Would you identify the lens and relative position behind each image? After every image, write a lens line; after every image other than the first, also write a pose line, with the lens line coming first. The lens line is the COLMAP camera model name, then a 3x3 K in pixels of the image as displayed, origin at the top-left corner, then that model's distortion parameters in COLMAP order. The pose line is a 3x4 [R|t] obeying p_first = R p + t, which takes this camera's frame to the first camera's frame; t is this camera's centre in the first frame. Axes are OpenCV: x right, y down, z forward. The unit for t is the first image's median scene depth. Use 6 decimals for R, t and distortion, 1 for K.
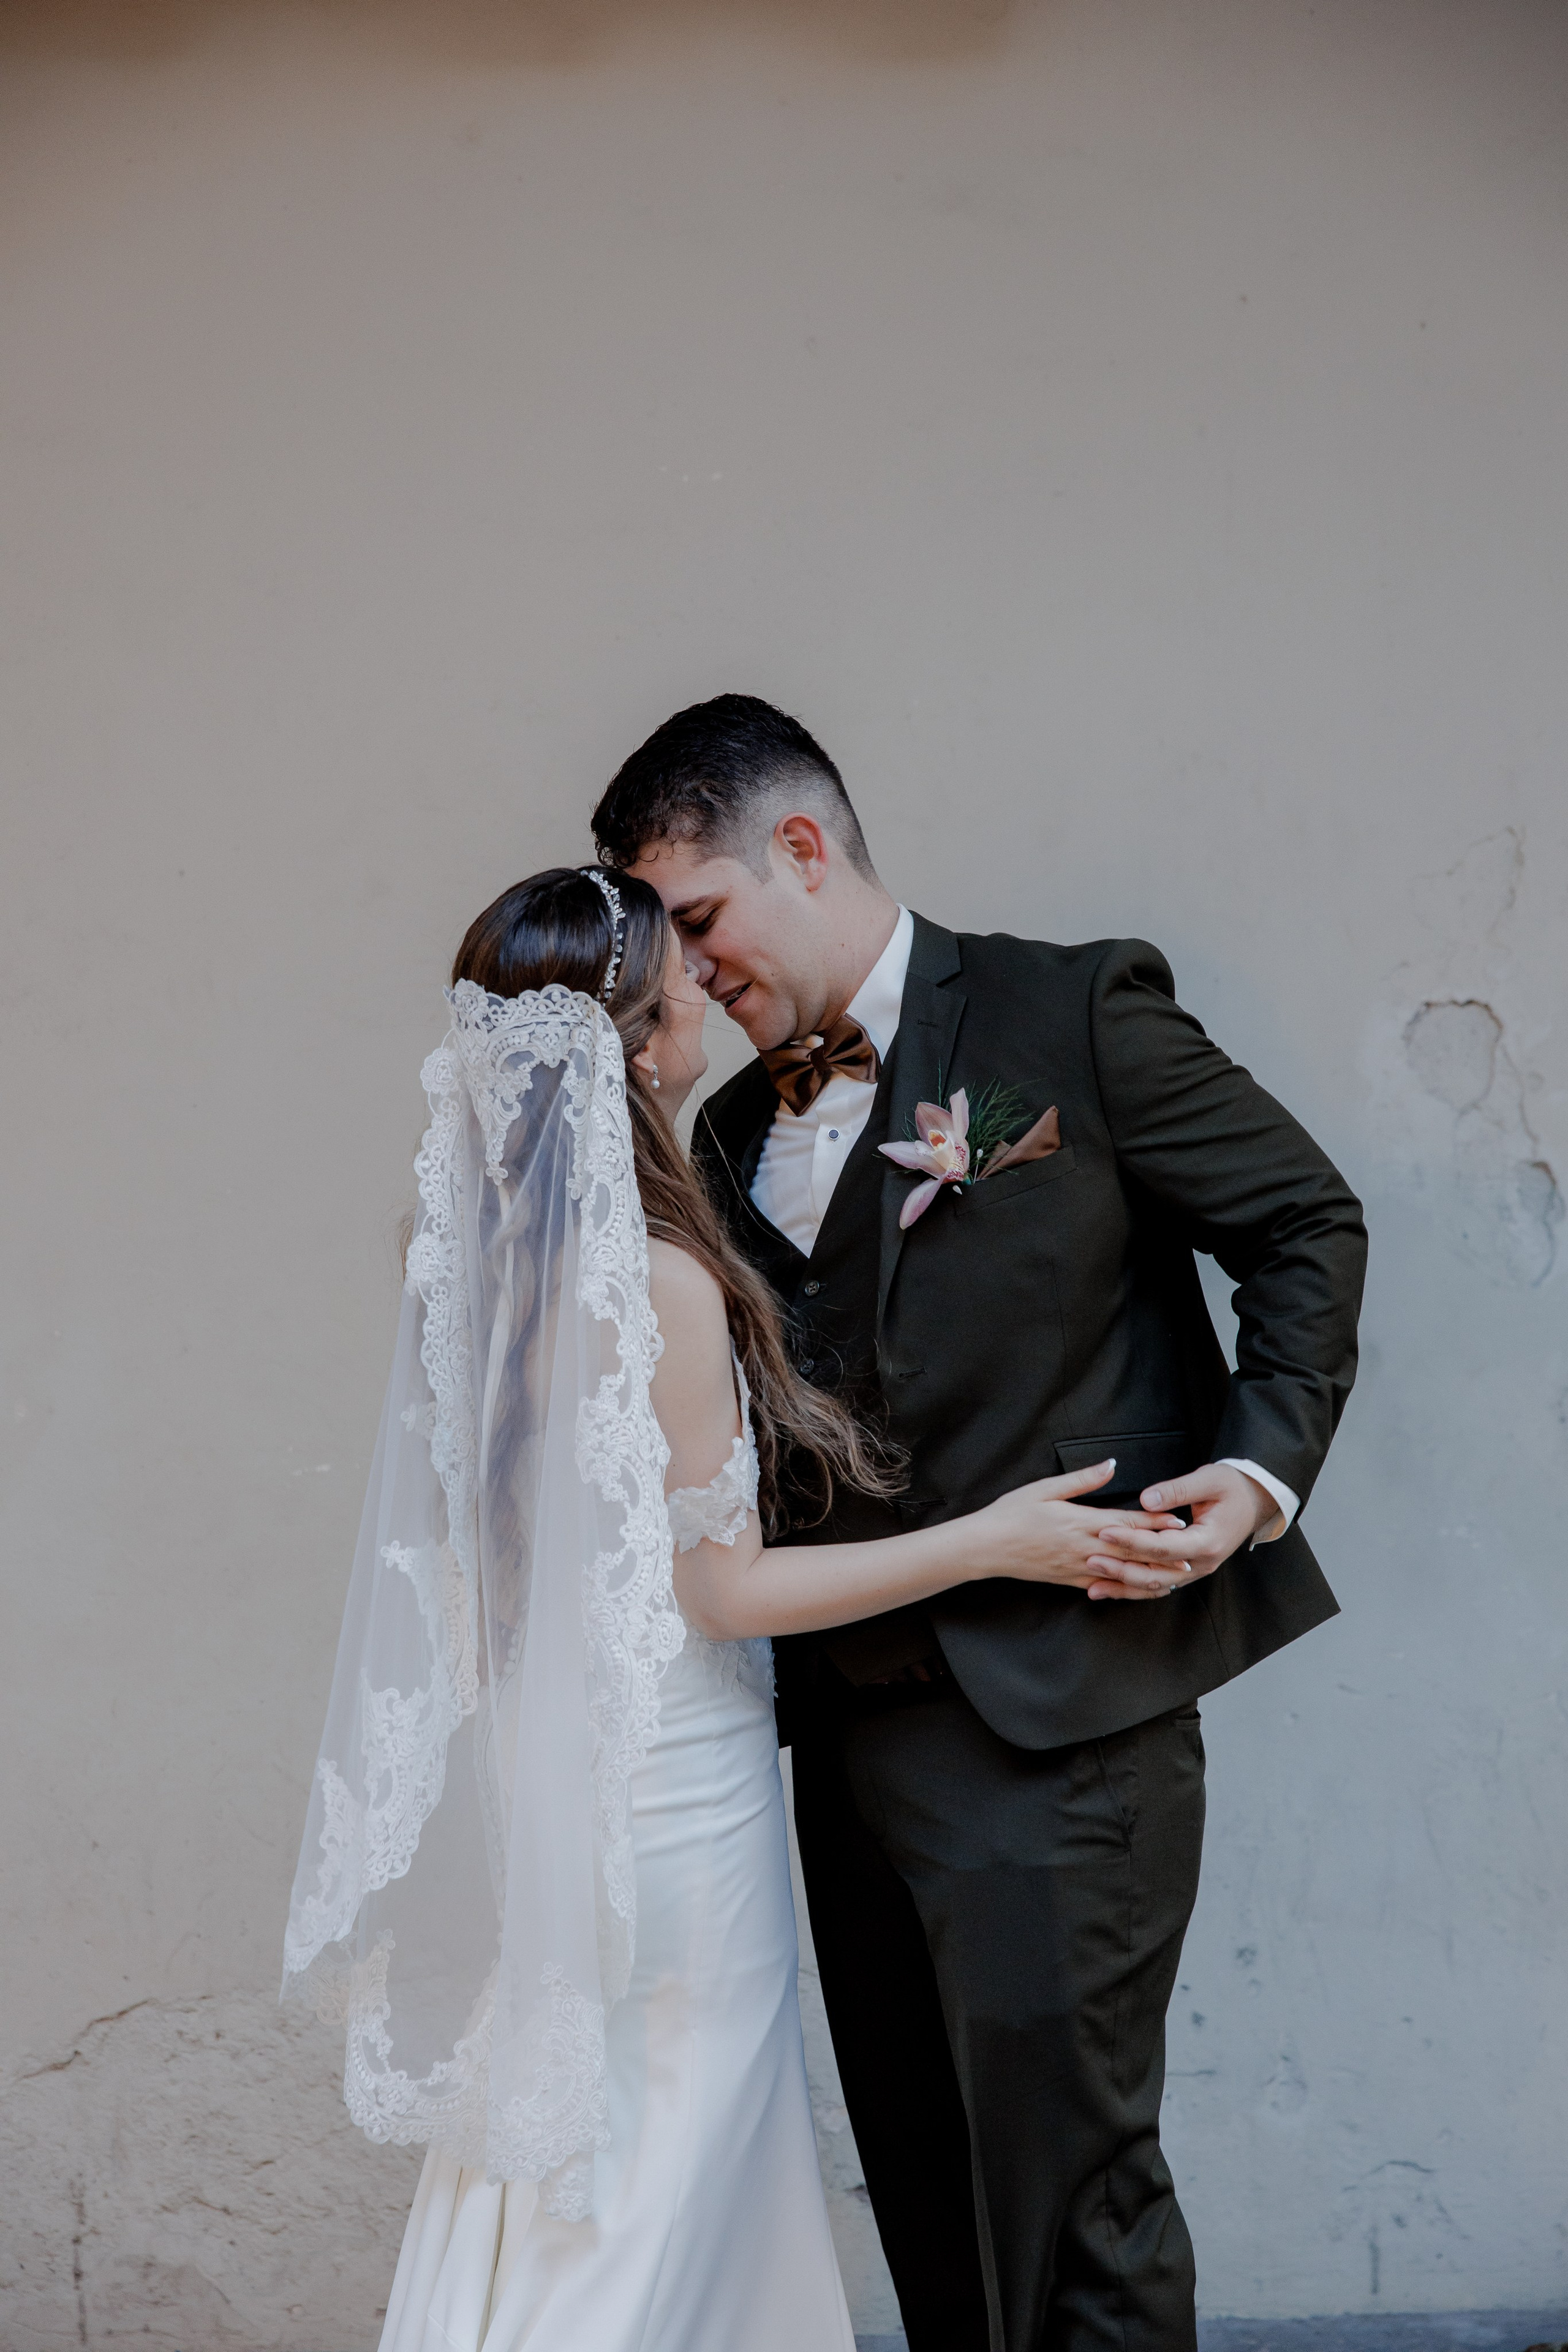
lens RADIAL K [[4789.5, 0, 774.5], [0, 4789.5, 1228.0], [0, 0, 1]] dist [0.246316, 0.133524]
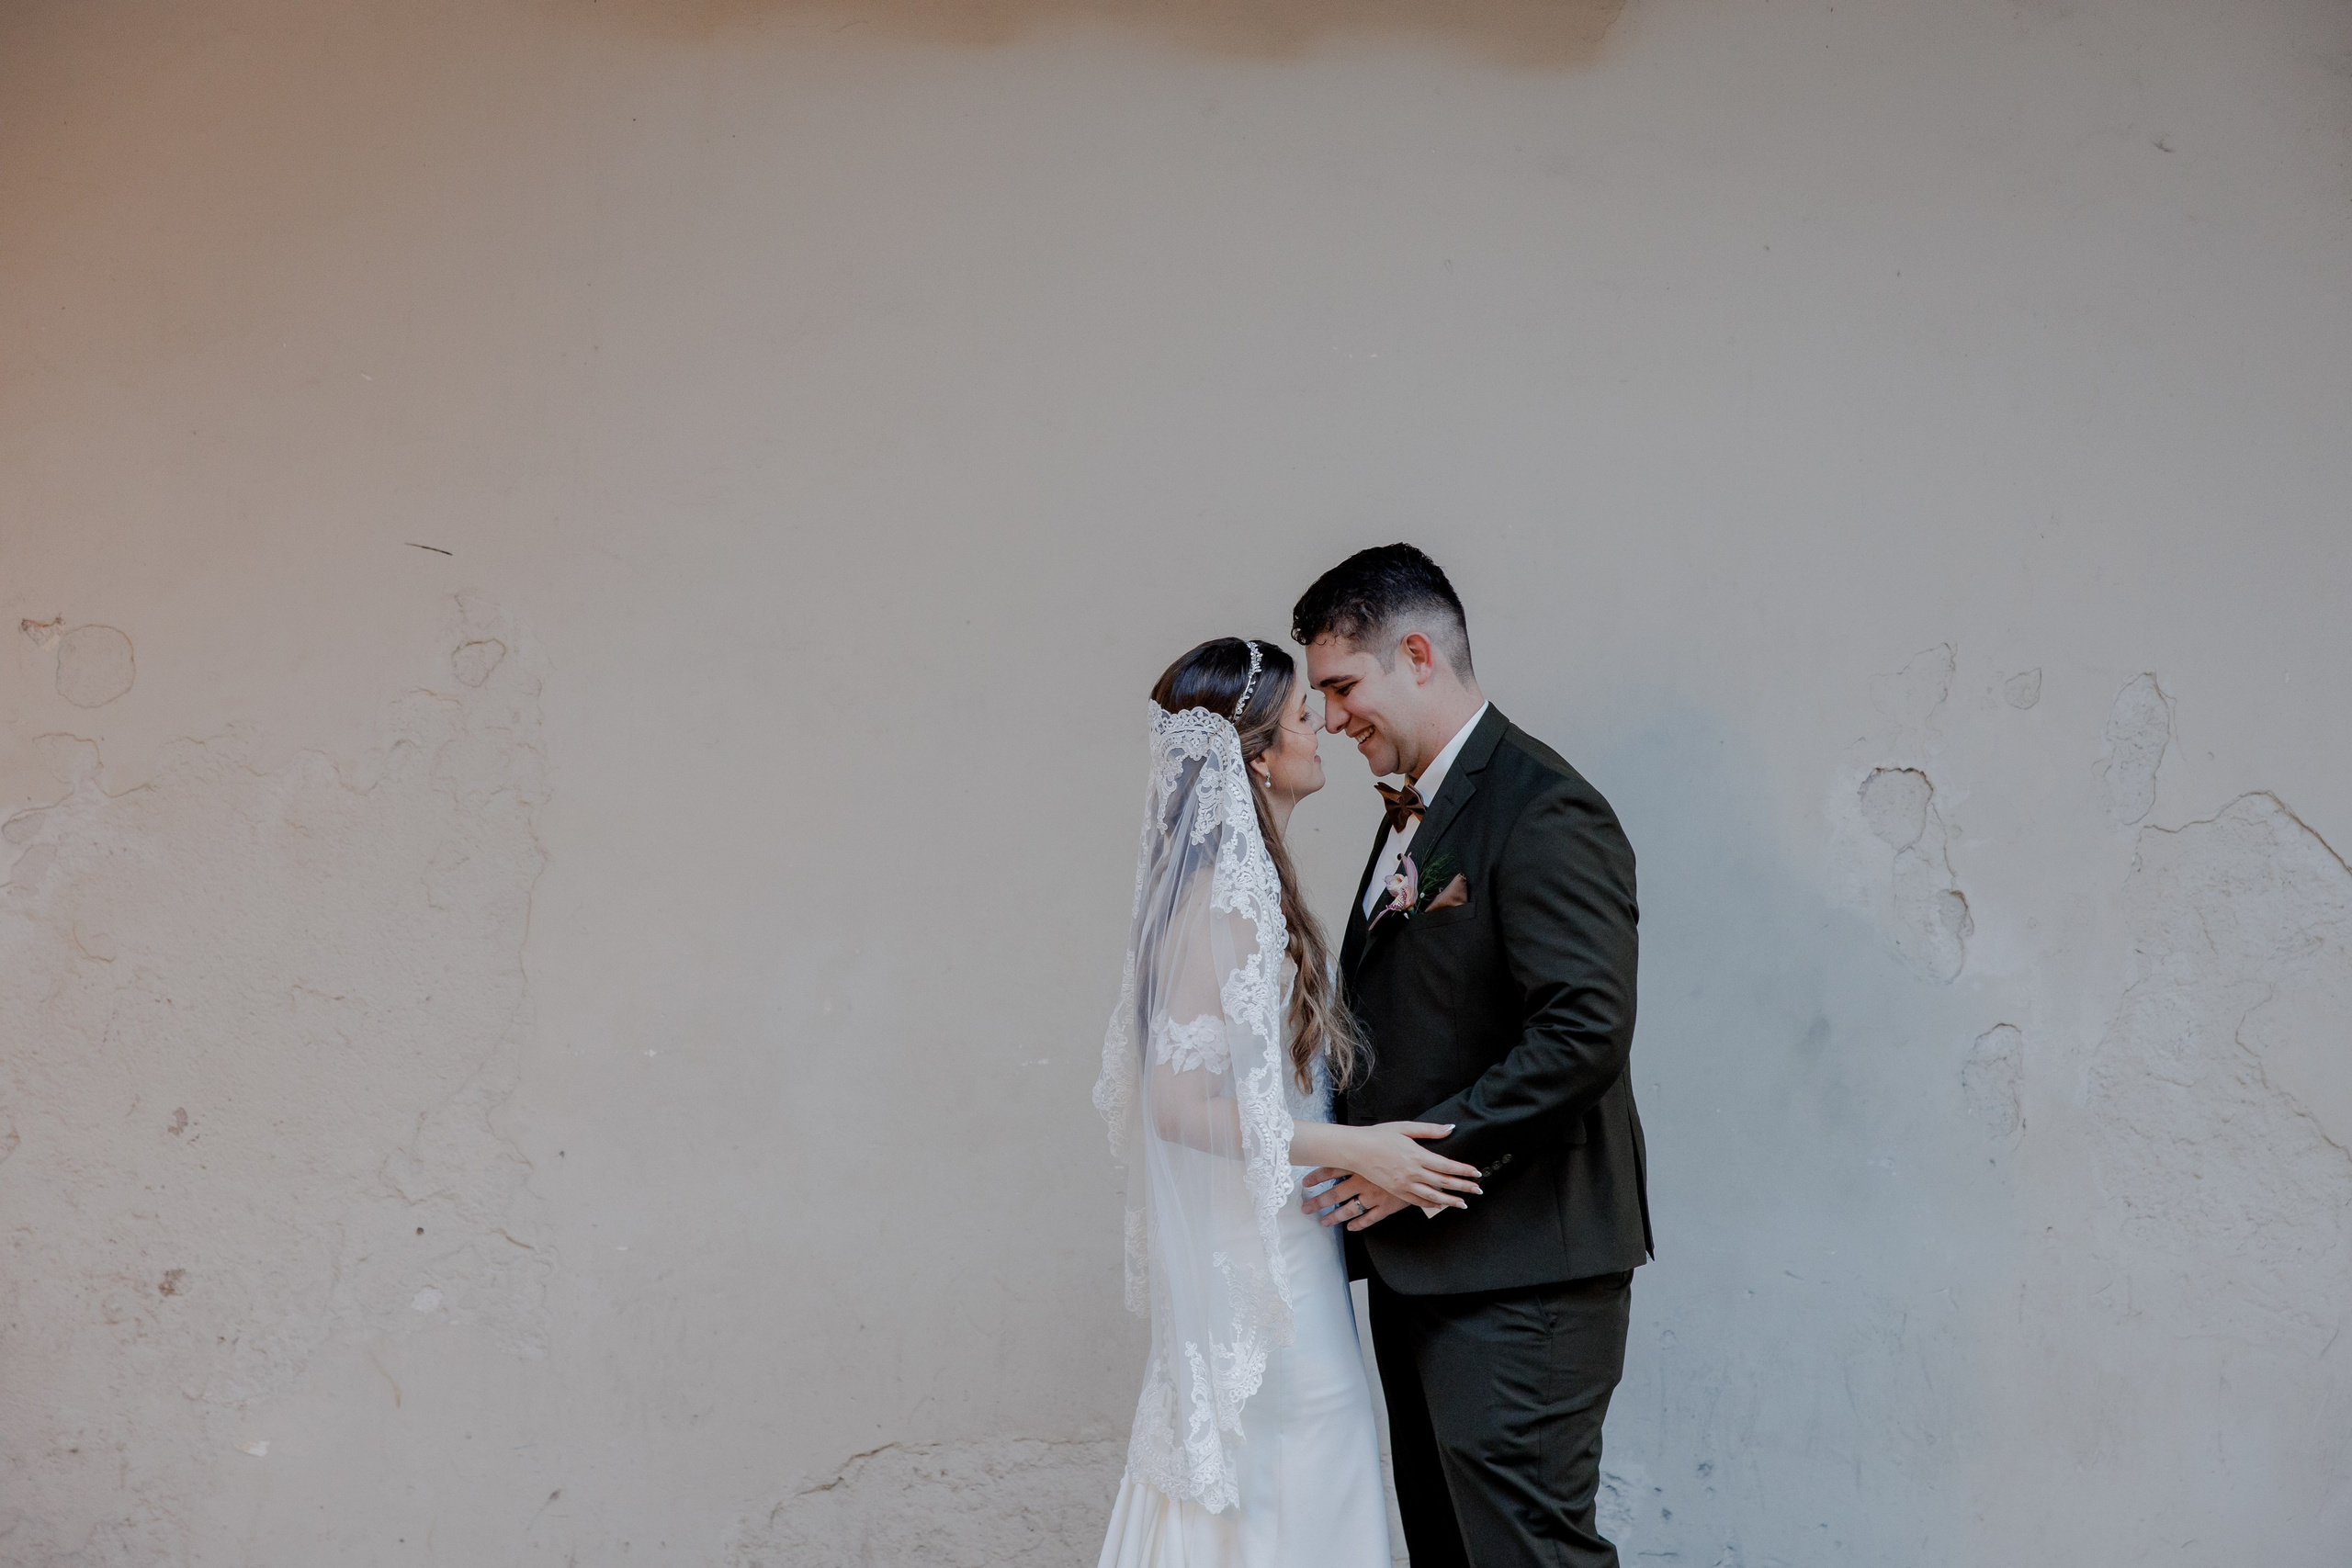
lens RADIAL K [[4789.0, 0, 1176.0], [0, 4789.0, 784.0], [0, 0, 1]] dist [0.246316, 0.133524]
pose [[0.995694, 0.057503, -0.072711, 0.037930], [-0.060510, 0.997372, -0.039850, 0.023190], [0.070229, 0.044078, 0.996557, -0.357080]]
